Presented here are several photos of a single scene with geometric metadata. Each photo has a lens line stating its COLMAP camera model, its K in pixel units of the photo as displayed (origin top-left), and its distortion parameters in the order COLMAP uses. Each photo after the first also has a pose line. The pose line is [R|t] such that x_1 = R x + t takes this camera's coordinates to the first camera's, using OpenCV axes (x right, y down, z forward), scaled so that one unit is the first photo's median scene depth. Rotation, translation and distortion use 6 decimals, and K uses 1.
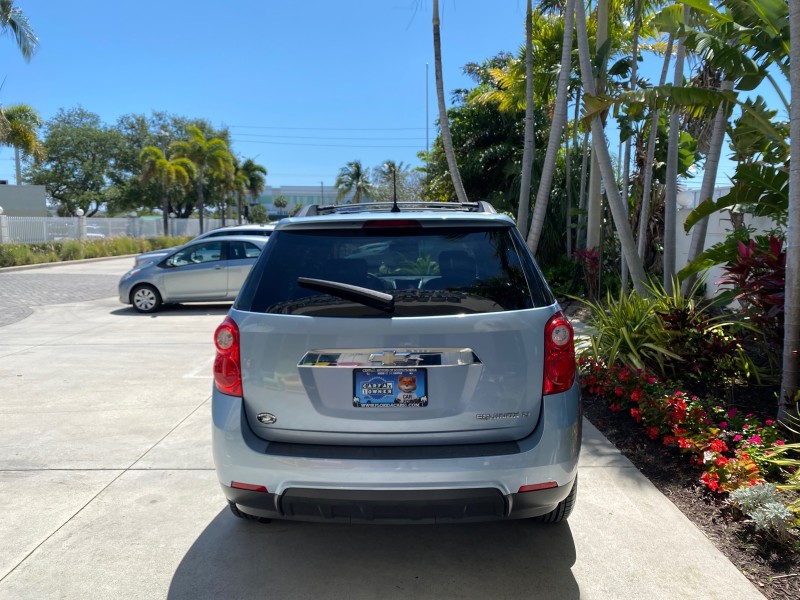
lens RADIAL K [[615.5, 0, 399.3], [0, 615.5, 293.3], [0, 0, 1]] dist [0.013388, -0.013040]
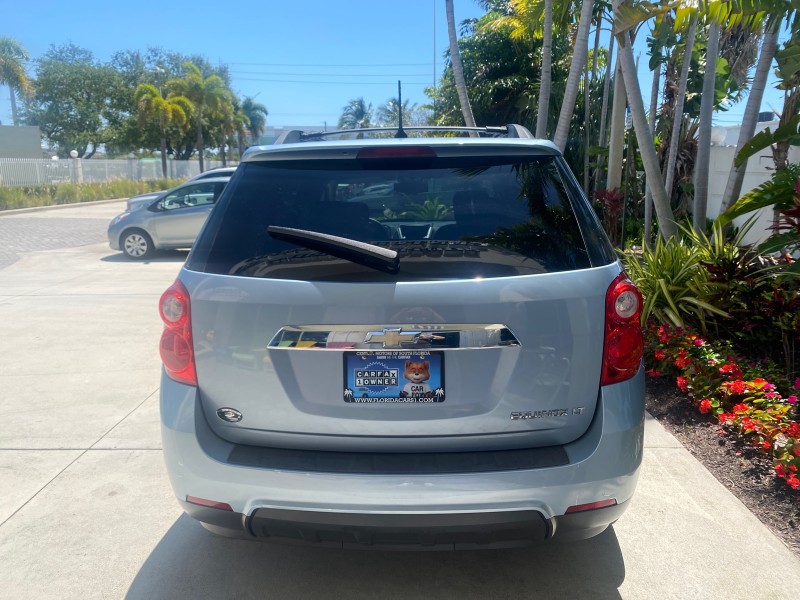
lens RADIAL K [[615.5, 0, 397.6], [0, 615.5, 294.3], [0, 0, 1]] dist [0.013388, -0.013040]
pose [[0.999929, -0.000414, -0.011908, -0.000454], [0.001520, 0.995658, 0.093072, -0.003505], [0.011818, -0.093083, 0.995588, 0.075055]]
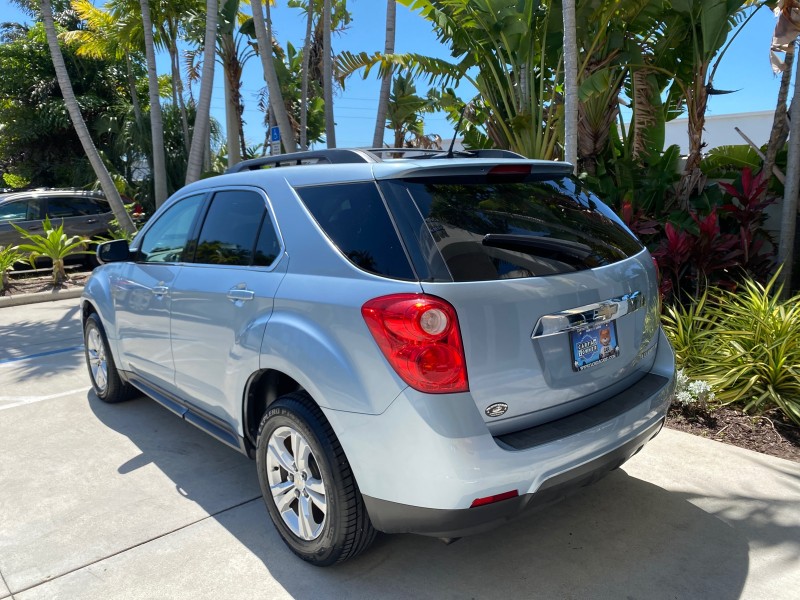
lens RADIAL K [[615.5, 0, 398.5], [0, 615.5, 298.3], [0, 0, 1]] dist [0.013388, -0.013040]
pose [[0.738389, -0.127123, 0.662285, -0.231436], [0.087620, 0.991832, 0.092690, -0.007887], [-0.668659, -0.010412, 0.743496, 0.136295]]
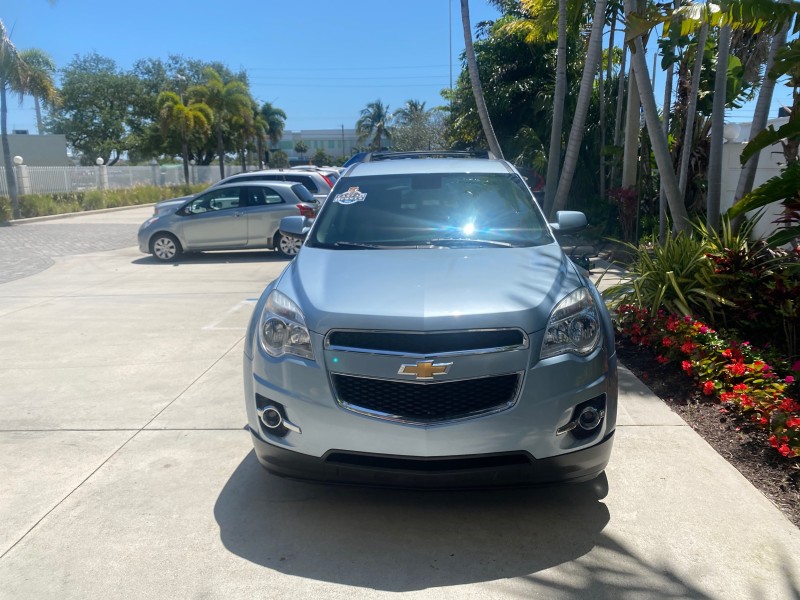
lens RADIAL K [[615.5, 0, 399.0], [0, 615.5, 294.4], [0, 0, 1]] dist [0.013388, -0.013040]
pose [[0.999140, -0.011631, -0.039796, -0.002743], [0.015191, 0.995793, 0.090367, -0.000228], [0.038577, -0.090894, 0.995113, 0.040727]]
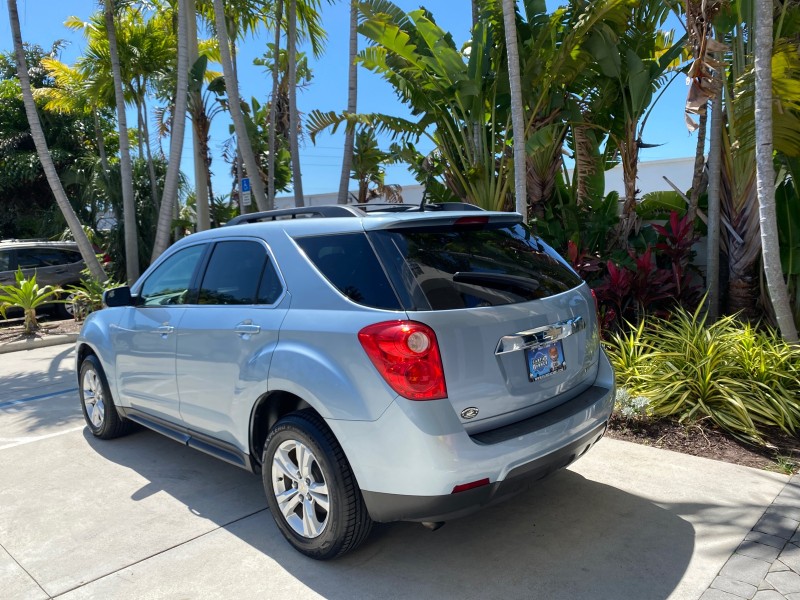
lens RADIAL K [[615.5, 0, 394.7], [0, 615.5, 296.6], [0, 0, 1]] dist [0.013388, -0.013040]
pose [[0.695048, -0.096625, 0.712441, -0.278302], [0.110756, 0.993489, 0.026690, -0.007114], [-0.710381, 0.060357, 0.701224, 0.104538]]
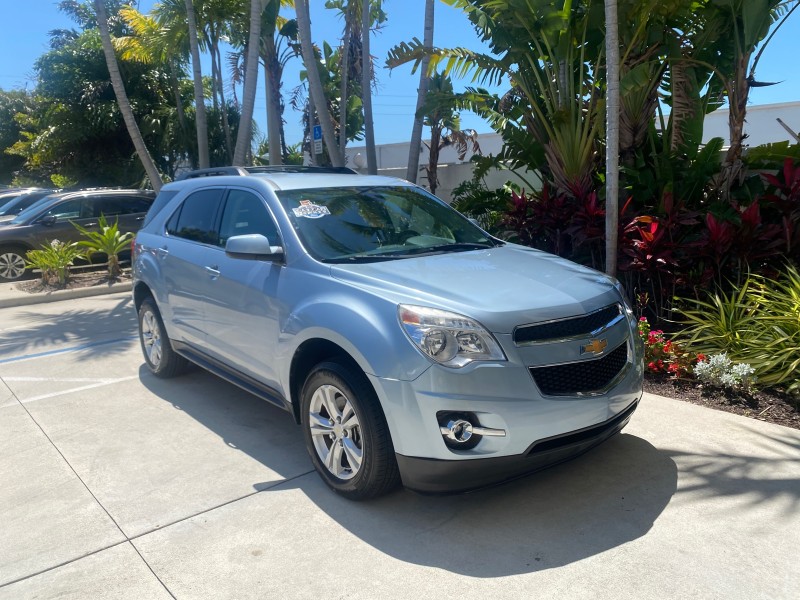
lens RADIAL K [[615.5, 0, 391.7], [0, 615.5, 297.8], [0, 0, 1]] dist [0.013388, -0.013040]
pose [[0.773428, -0.132137, 0.619959, -0.267080], [0.094860, 0.991146, 0.092909, -0.005835], [-0.626746, -0.013049, 0.779114, 0.126443]]
